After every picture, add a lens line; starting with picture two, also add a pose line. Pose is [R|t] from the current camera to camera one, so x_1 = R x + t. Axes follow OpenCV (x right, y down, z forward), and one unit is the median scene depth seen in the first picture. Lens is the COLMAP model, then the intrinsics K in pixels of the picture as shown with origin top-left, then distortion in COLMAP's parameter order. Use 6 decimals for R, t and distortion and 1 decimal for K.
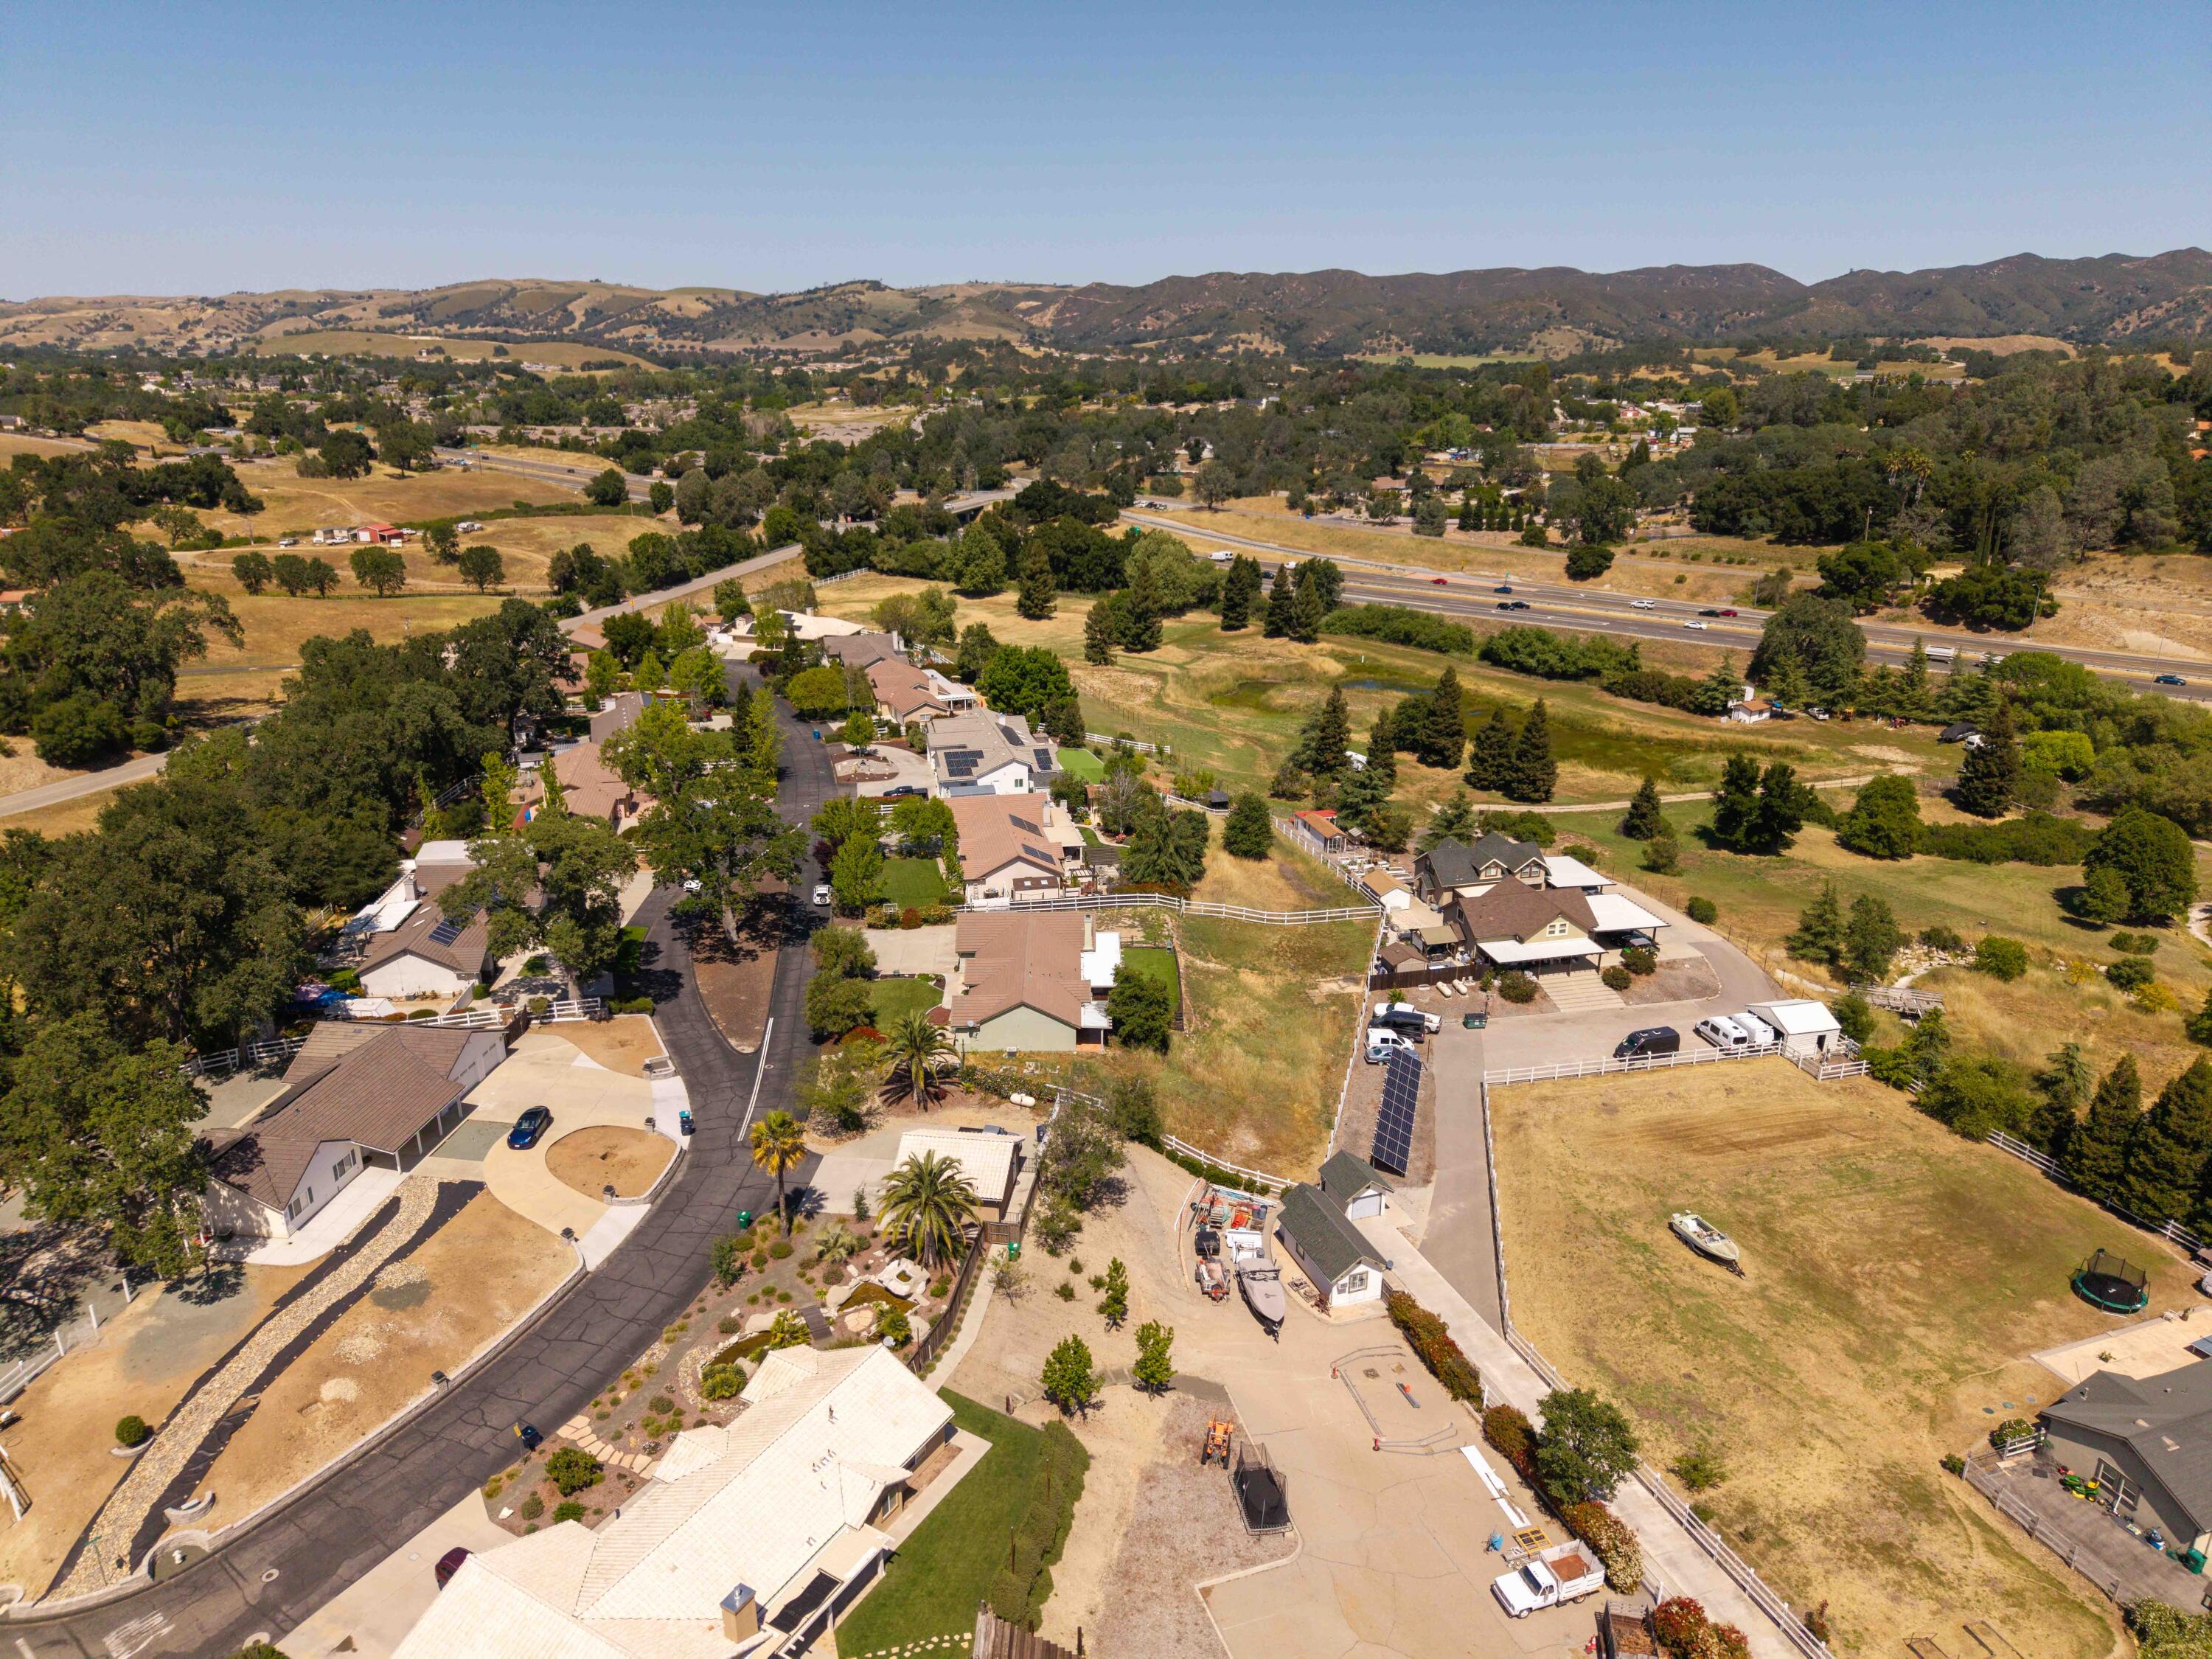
lens RADIAL K [[1470.2, 0, 1106.0], [0, 1470.2, 829.5], [0, 0, 1]] dist [0.004494, -0.004037]
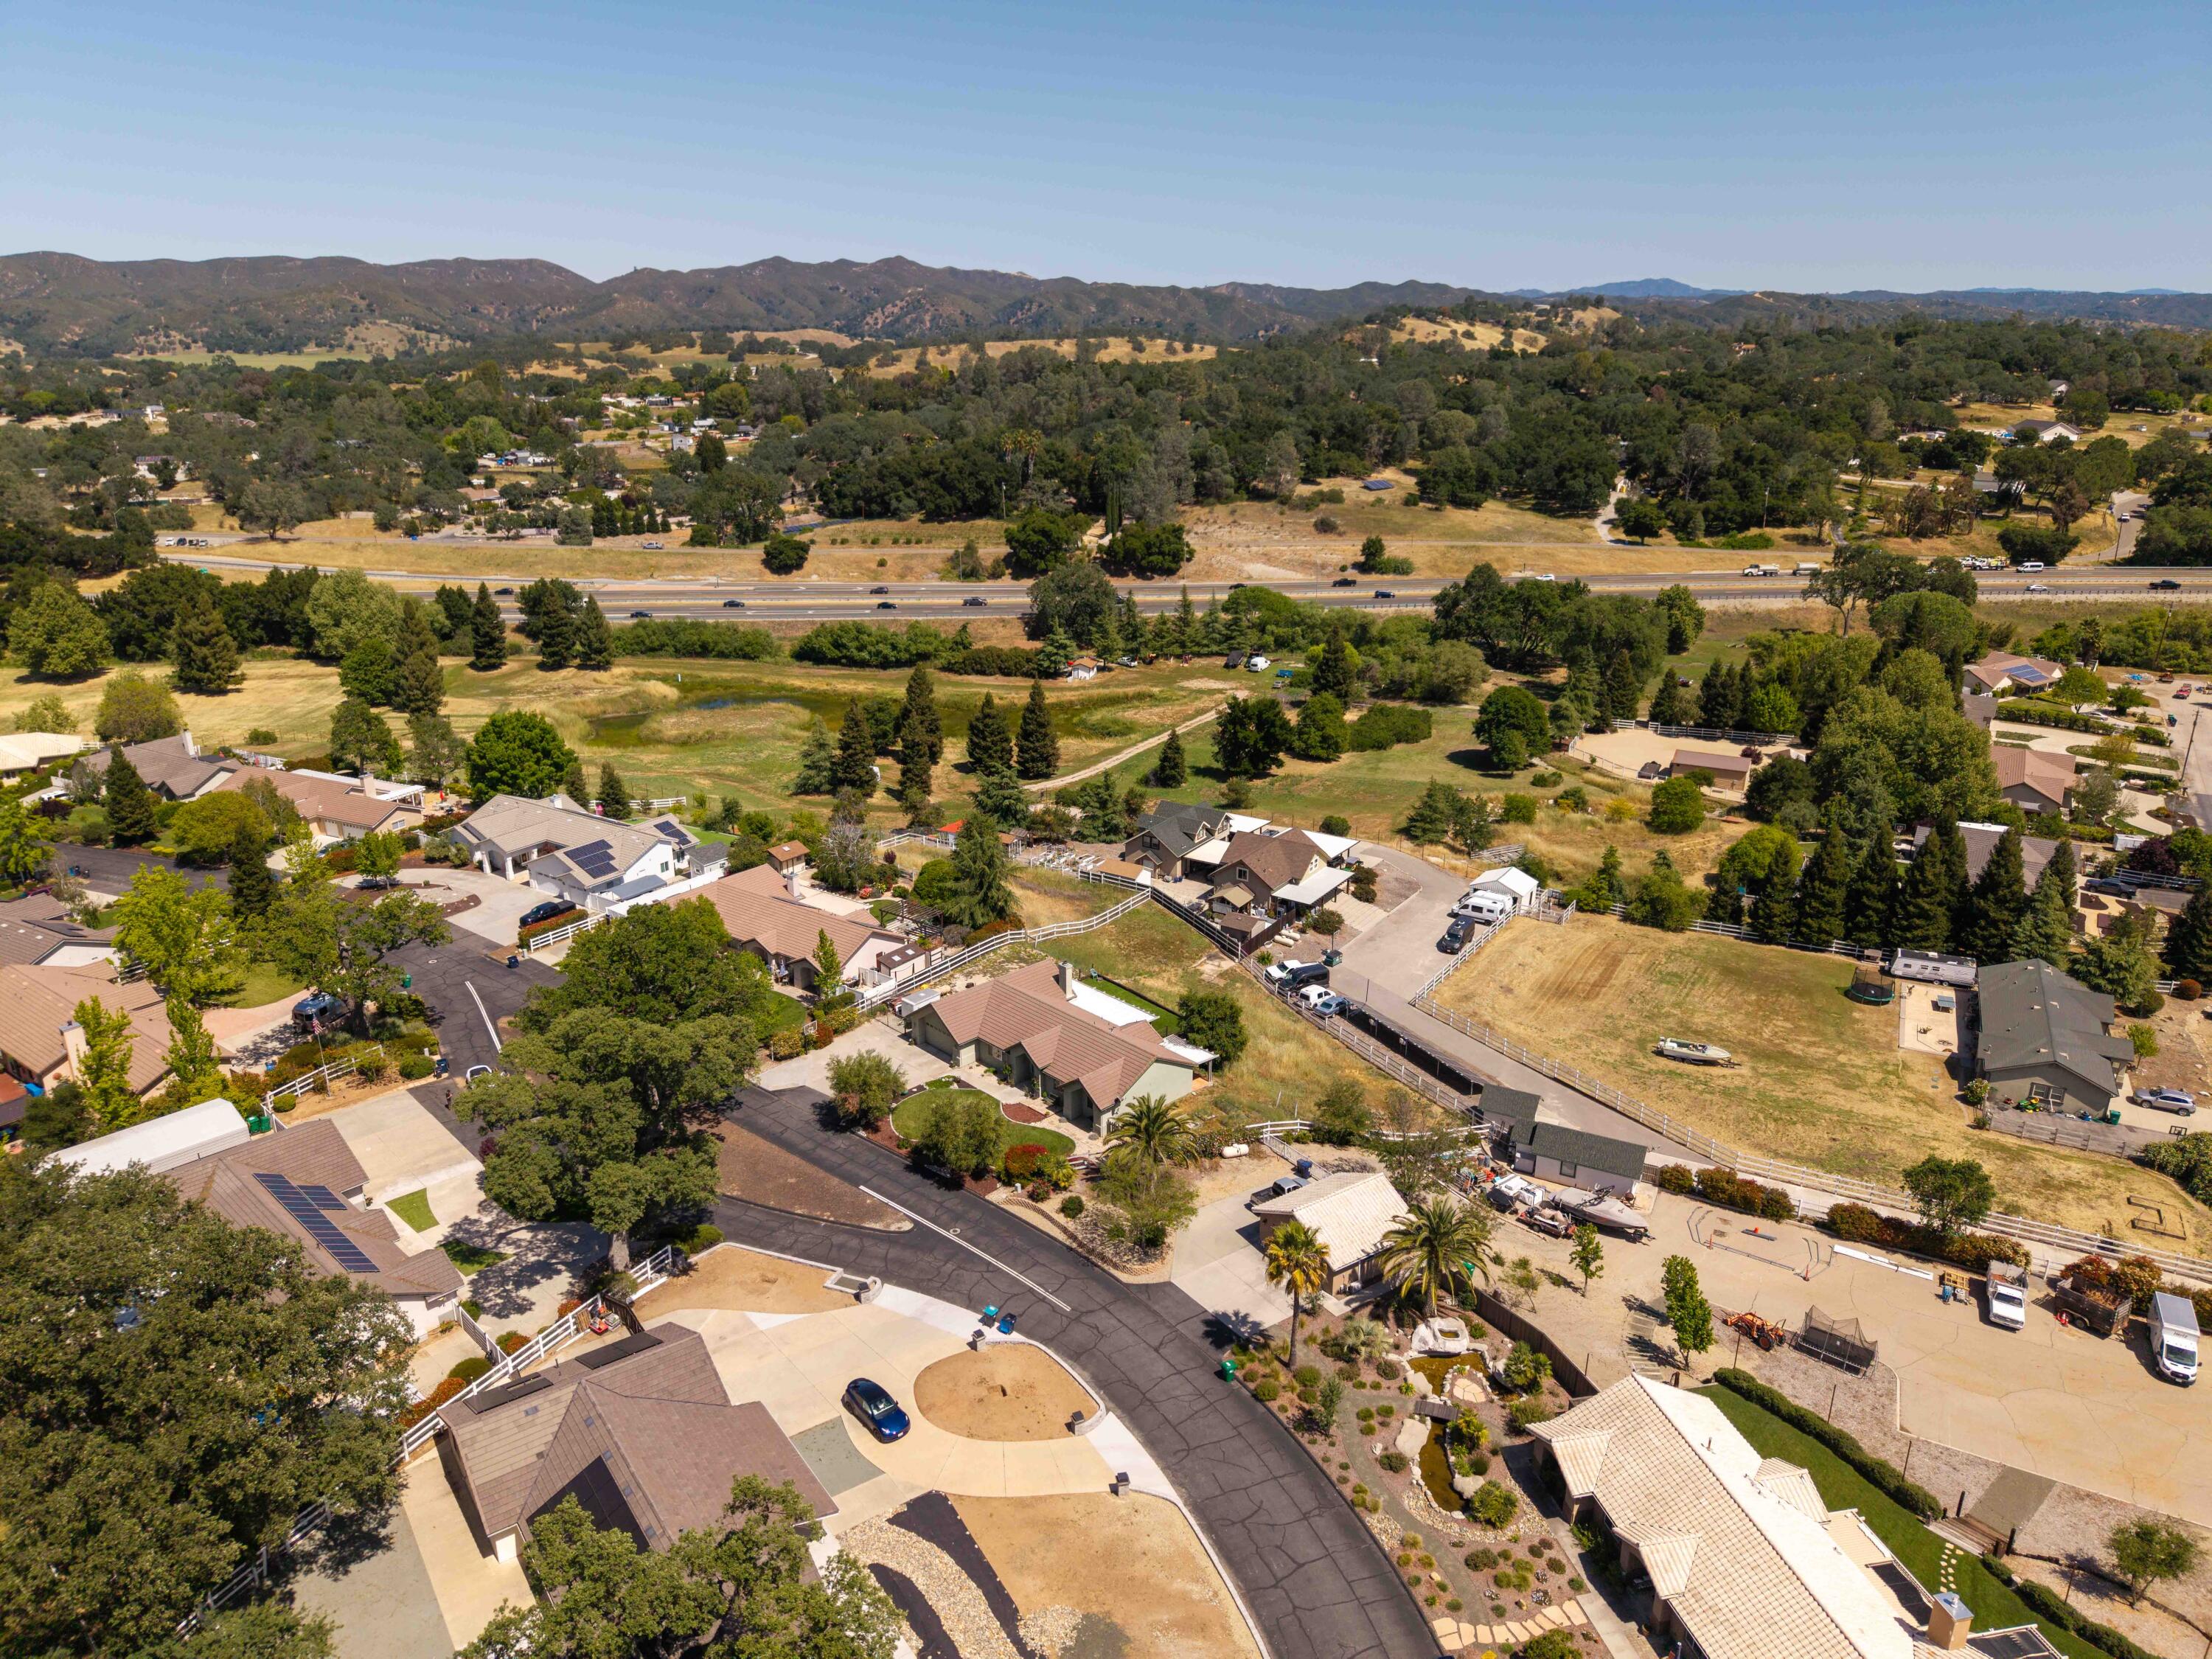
lens RADIAL K [[1481.9, 0, 1106.0], [0, 1481.9, 829.5], [0, 0, 1]] dist [0.023193, -0.033159]
pose [[0.734654, -0.216697, 0.642904, -0.224242], [0.216790, 0.972918, 0.080203, -0.035354], [-0.642873, 0.080453, 0.761736, 0.104701]]
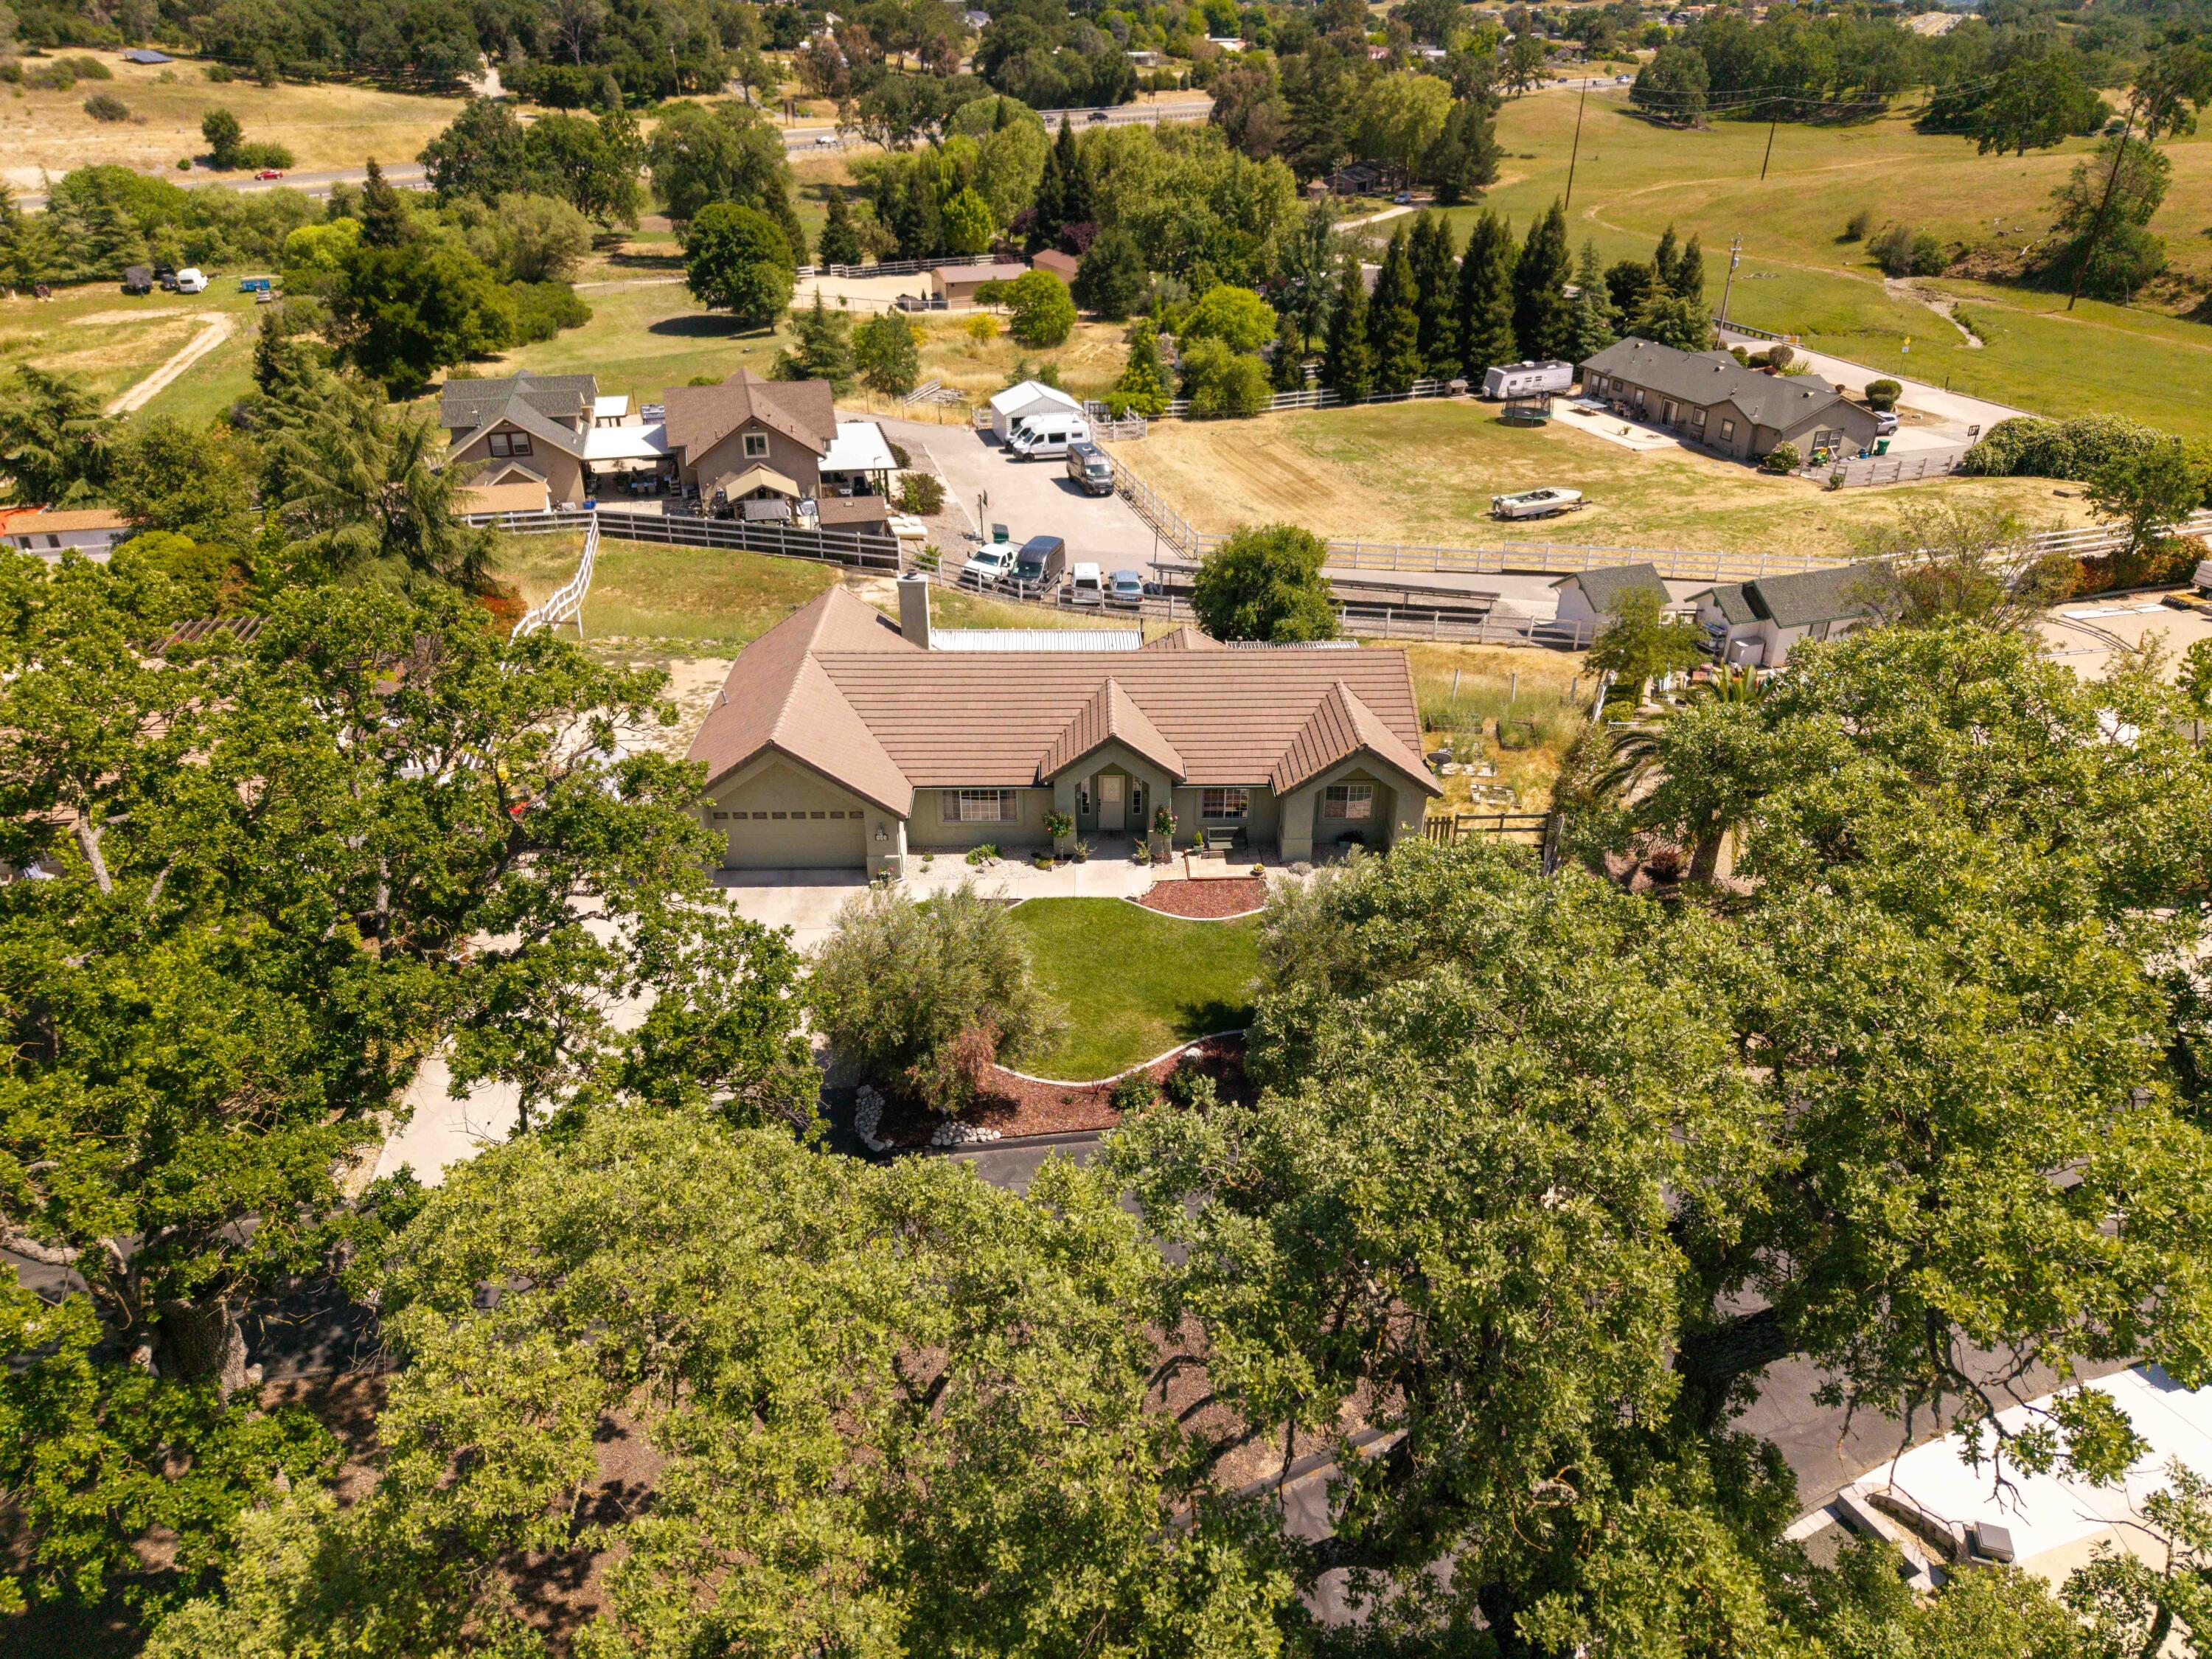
lens RADIAL K [[1493.7, 0, 1116.4], [0, 1493.7, 818.2], [0, 0, 1]] dist [0.002851, -0.002699]
pose [[-0.008657, -0.475133, 0.879871, -0.147576], [0.320328, 0.832218, 0.452552, -0.017061], [-0.947267, 0.285765, 0.144994, 0.358030]]
